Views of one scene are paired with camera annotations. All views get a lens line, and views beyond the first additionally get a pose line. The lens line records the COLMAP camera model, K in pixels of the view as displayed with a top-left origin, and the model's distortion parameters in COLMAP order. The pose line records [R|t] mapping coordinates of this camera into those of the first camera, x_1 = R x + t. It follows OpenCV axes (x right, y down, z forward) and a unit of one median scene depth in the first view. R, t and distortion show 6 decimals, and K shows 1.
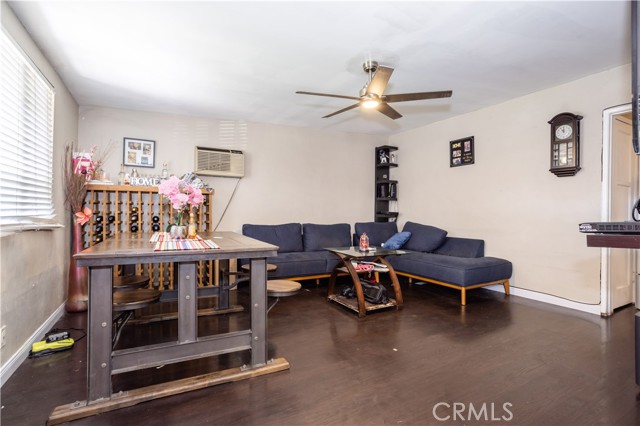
lens RADIAL K [[307.3, 0, 319.2], [0, 307.3, 209.5], [0, 0, 1]] dist [-0.054135, 0.033266]
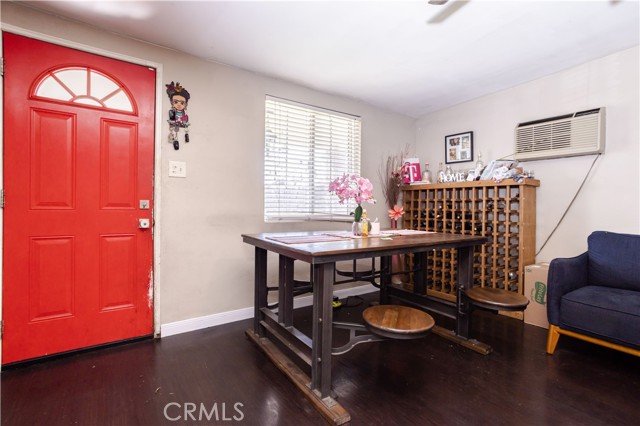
lens RADIAL K [[307.3, 0, 319.2], [0, 307.3, 209.5], [0, 0, 1]] dist [-0.054135, 0.033266]
pose [[0.093908, 0.001777, -0.995579, 0.296937], [-0.000210, 0.999998, 0.001765, 0.004598], [0.995581, 0.000044, 0.093908, 0.441317]]
